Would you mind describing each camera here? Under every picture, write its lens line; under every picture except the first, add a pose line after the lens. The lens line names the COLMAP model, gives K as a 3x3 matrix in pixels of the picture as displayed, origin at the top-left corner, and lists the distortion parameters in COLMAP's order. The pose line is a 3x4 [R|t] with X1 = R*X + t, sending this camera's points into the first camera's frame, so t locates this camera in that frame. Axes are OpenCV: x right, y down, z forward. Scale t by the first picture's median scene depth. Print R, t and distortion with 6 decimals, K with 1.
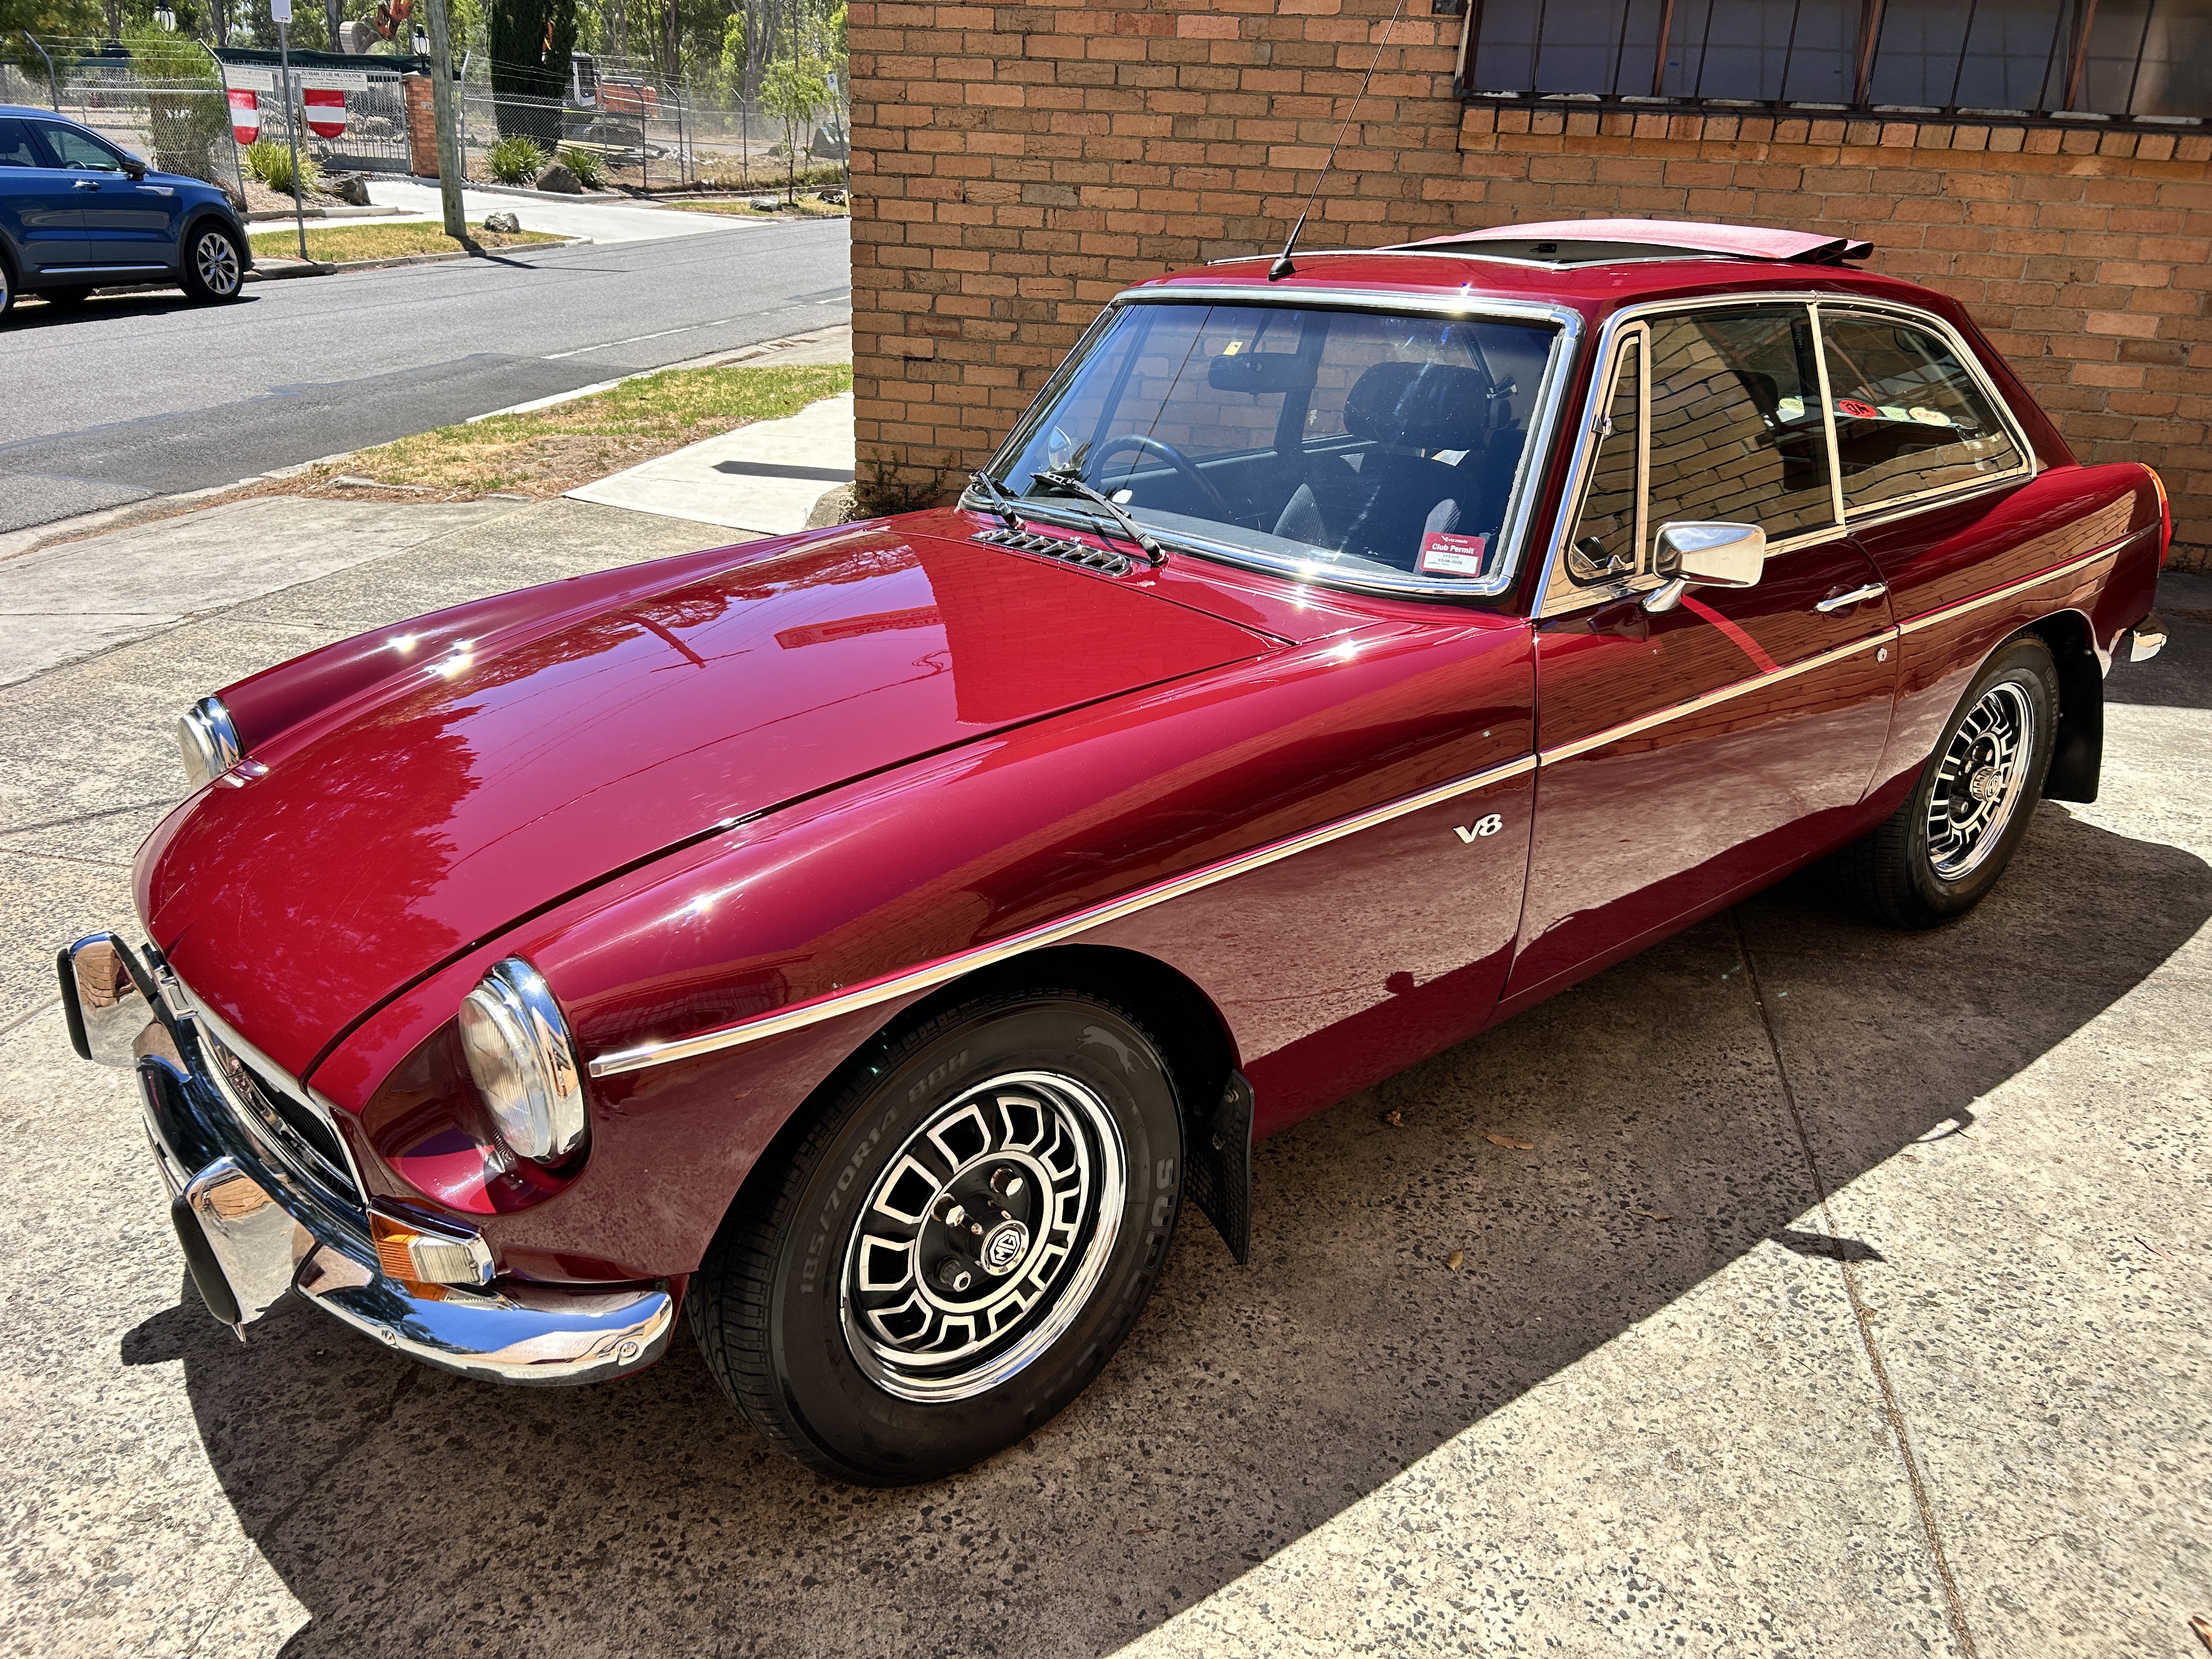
lens RADIAL K [[1669.7, 0, 1091.1], [0, 1669.7, 814.8], [0, 0, 1]] dist [0.038094, -0.041973]
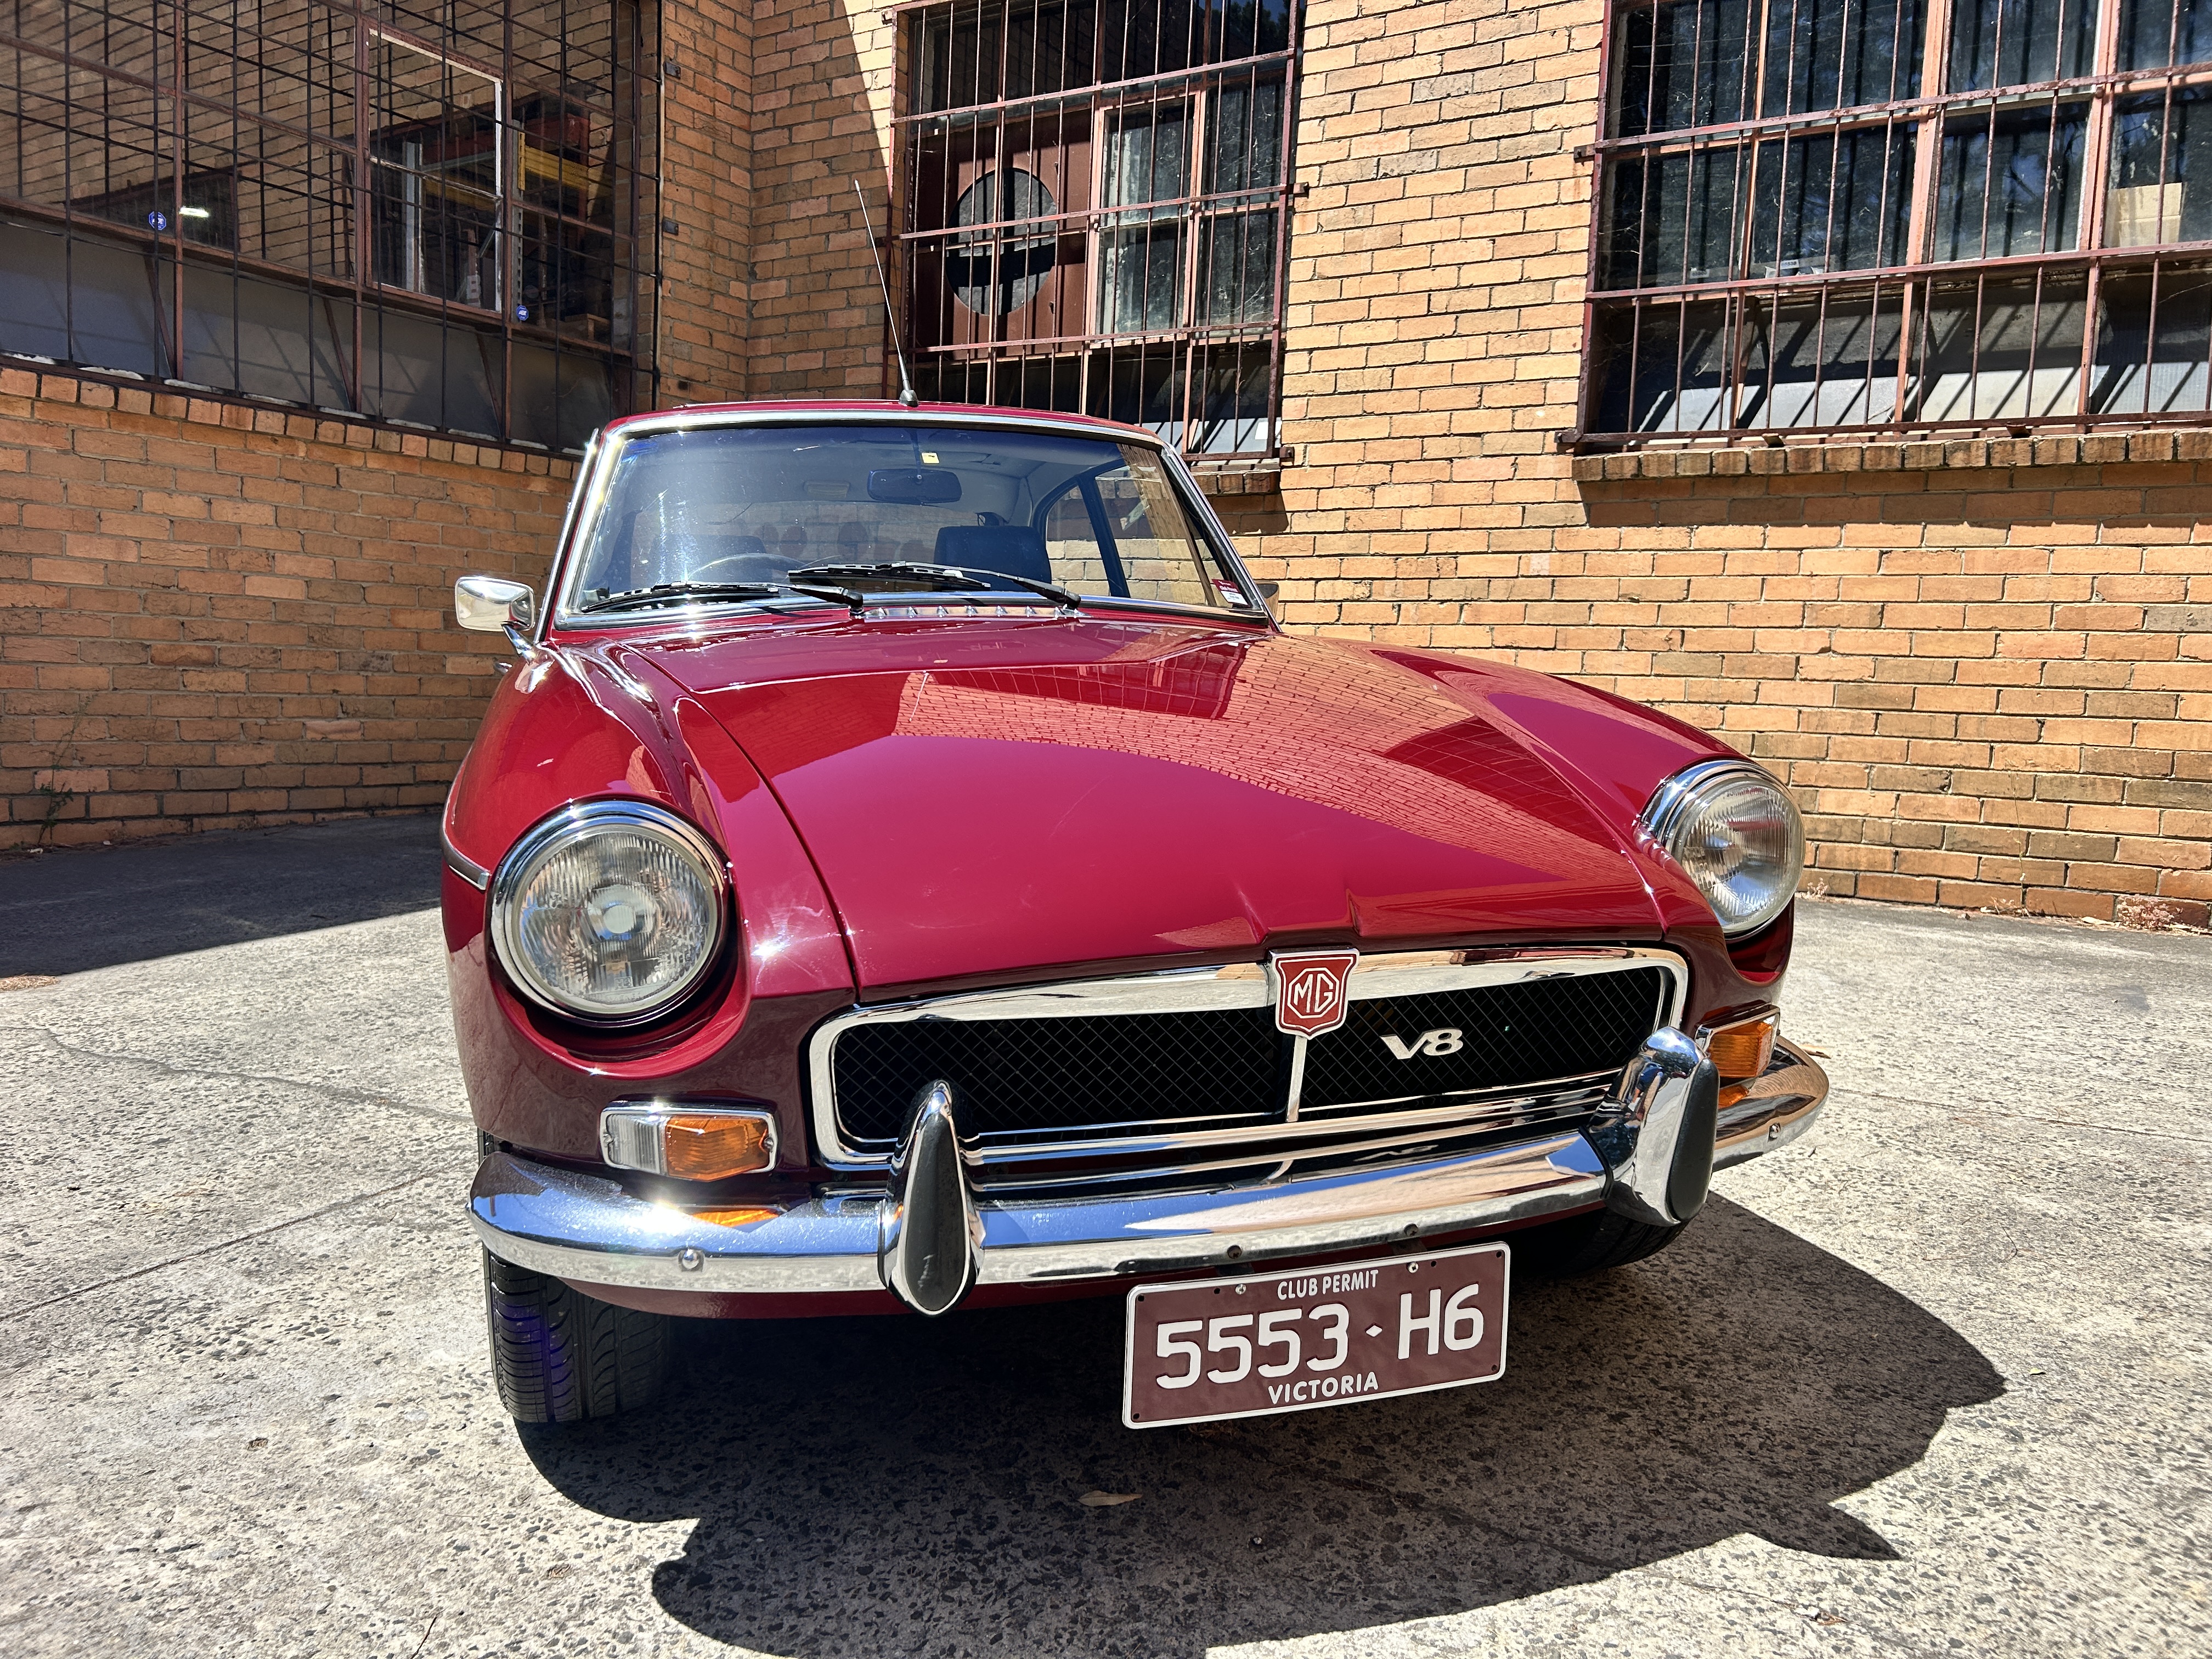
lens RADIAL K [[1669.7, 0, 1101.9], [0, 1669.7, 820.5], [0, 0, 1]] dist [0.038094, -0.041973]
pose [[0.364477, -0.105137, 0.925258, -0.389498], [0.322009, 0.946540, -0.019291, 0.002991], [-0.873766, 0.304973, 0.378847, 0.233225]]
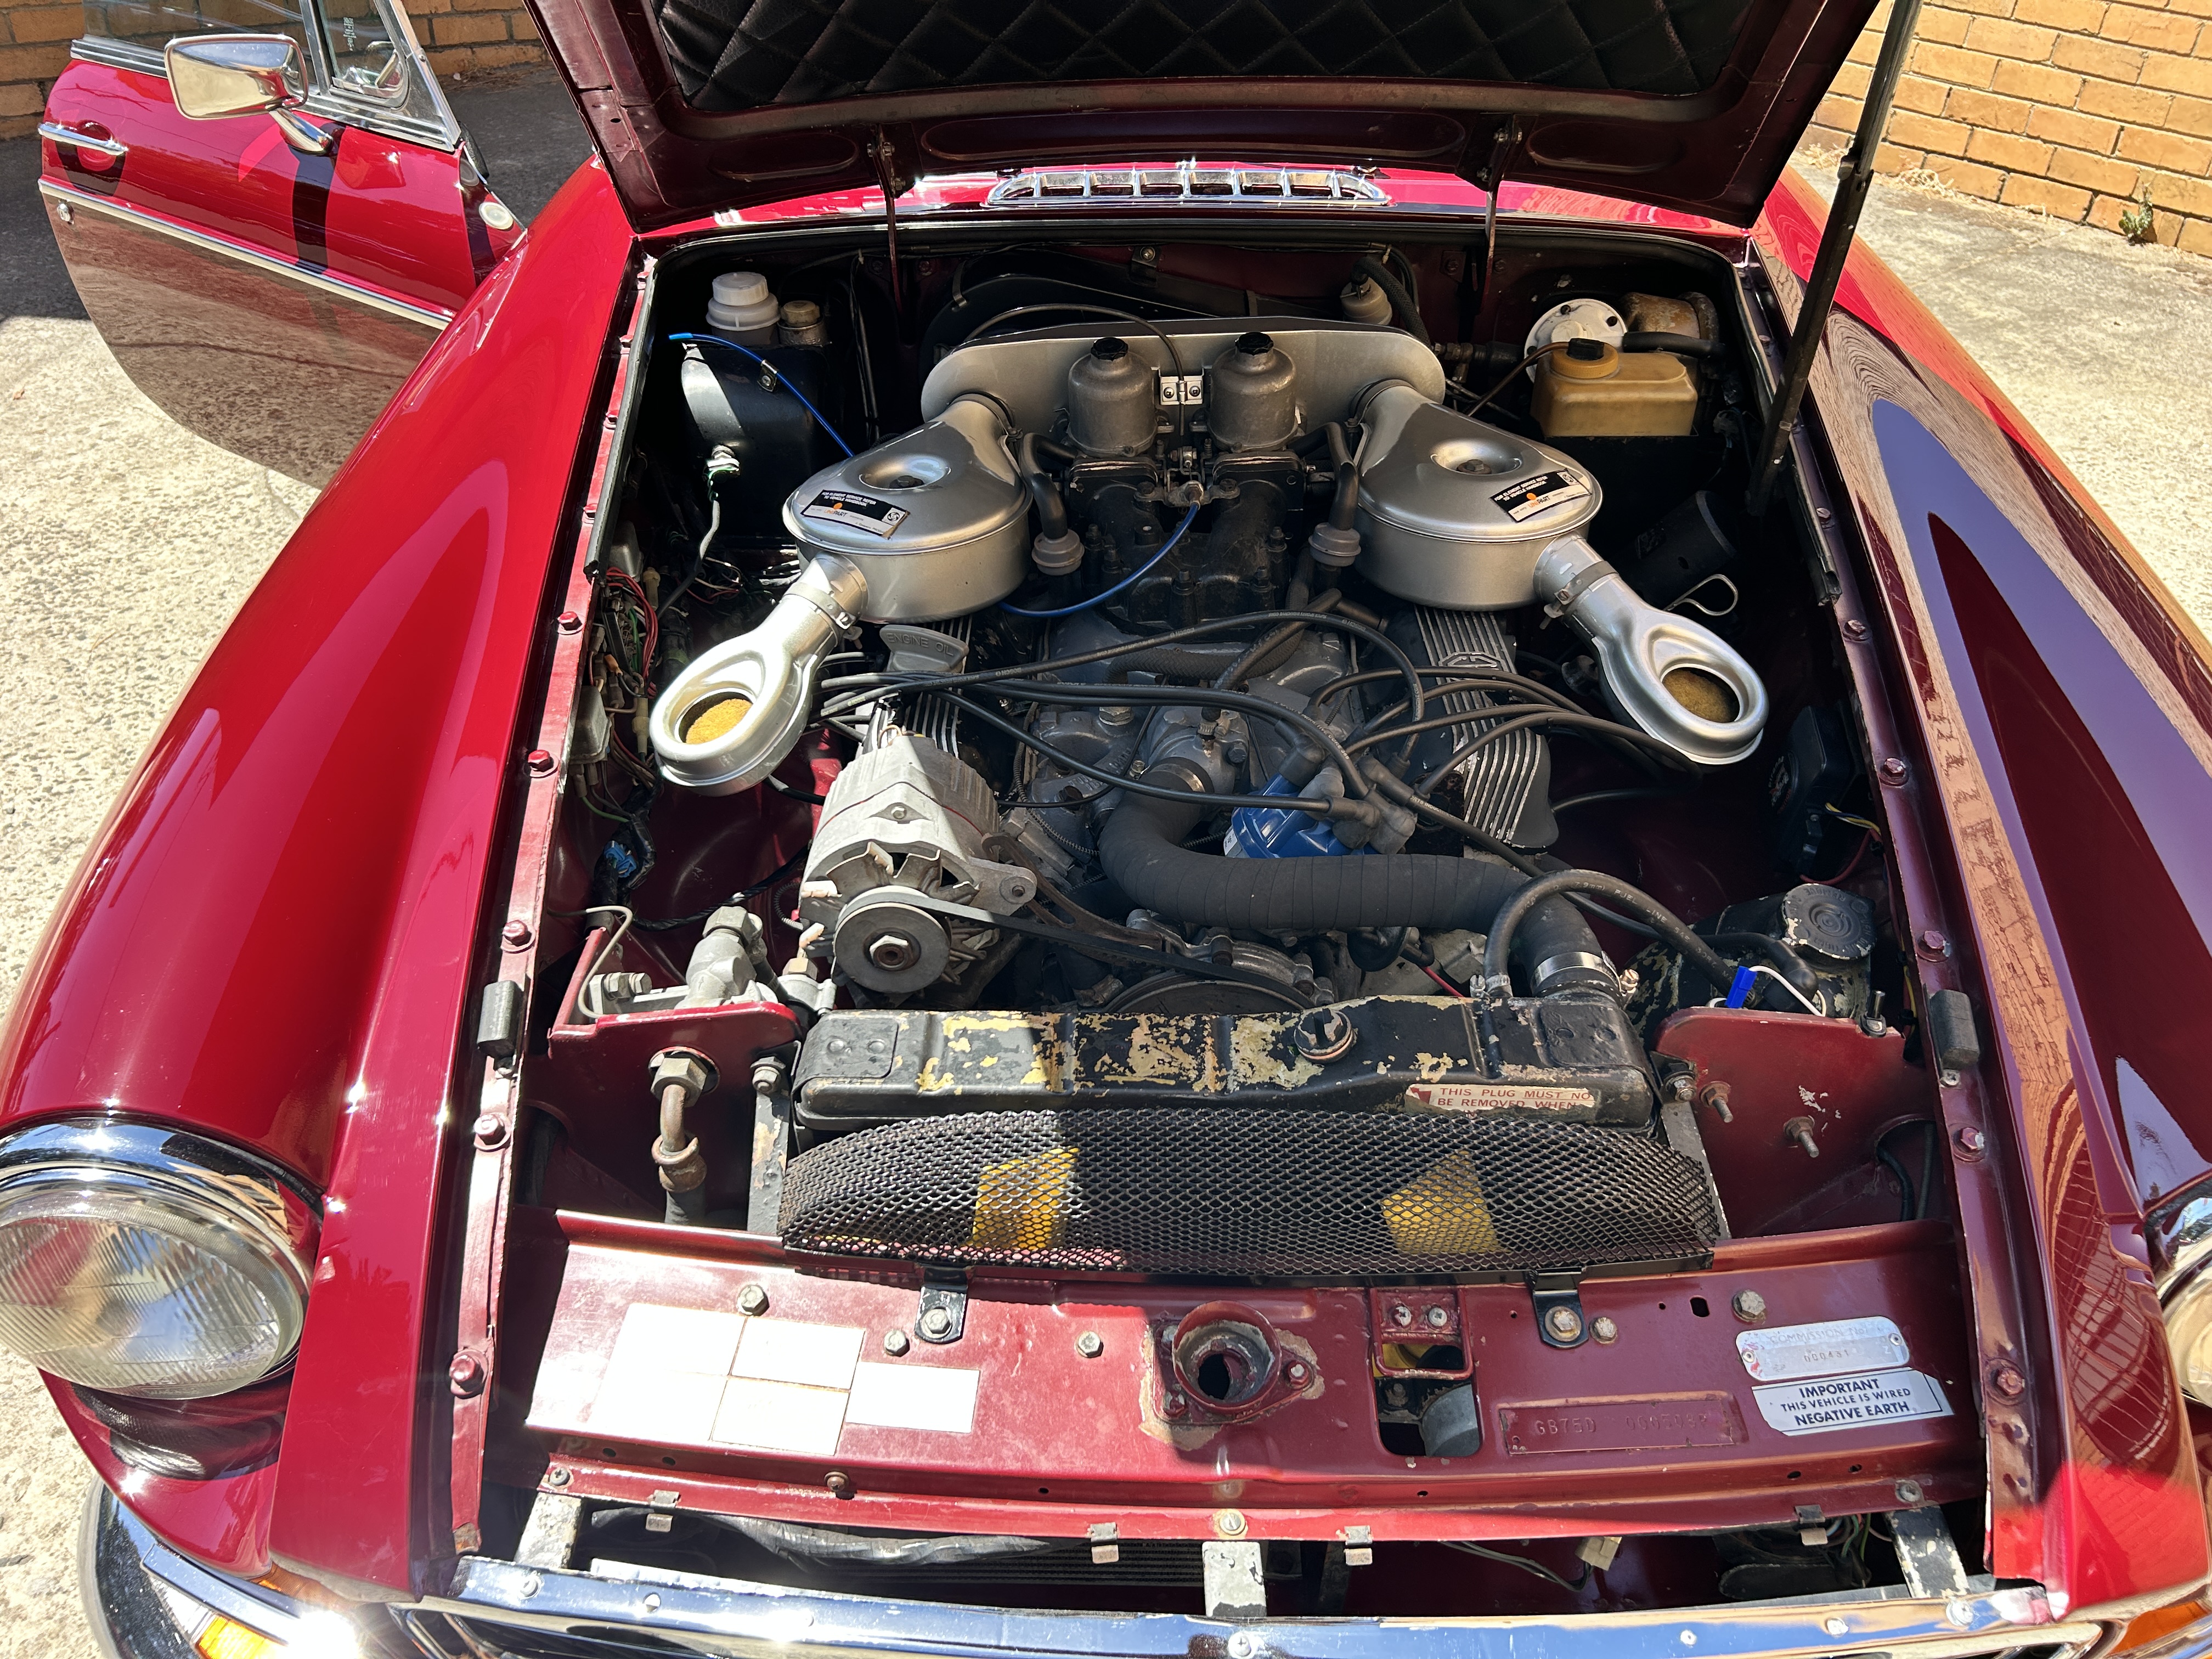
lens RADIAL K [[1669.7, 0, 1108.9], [0, 1669.7, 823.2], [0, 0, 1]] dist [0.038094, -0.041973]
pose [[0.638351, -0.448313, 0.625719, -0.218835], [0.259261, 0.890617, 0.373611, -0.076472], [-0.724770, -0.076270, 0.684756, 0.230859]]
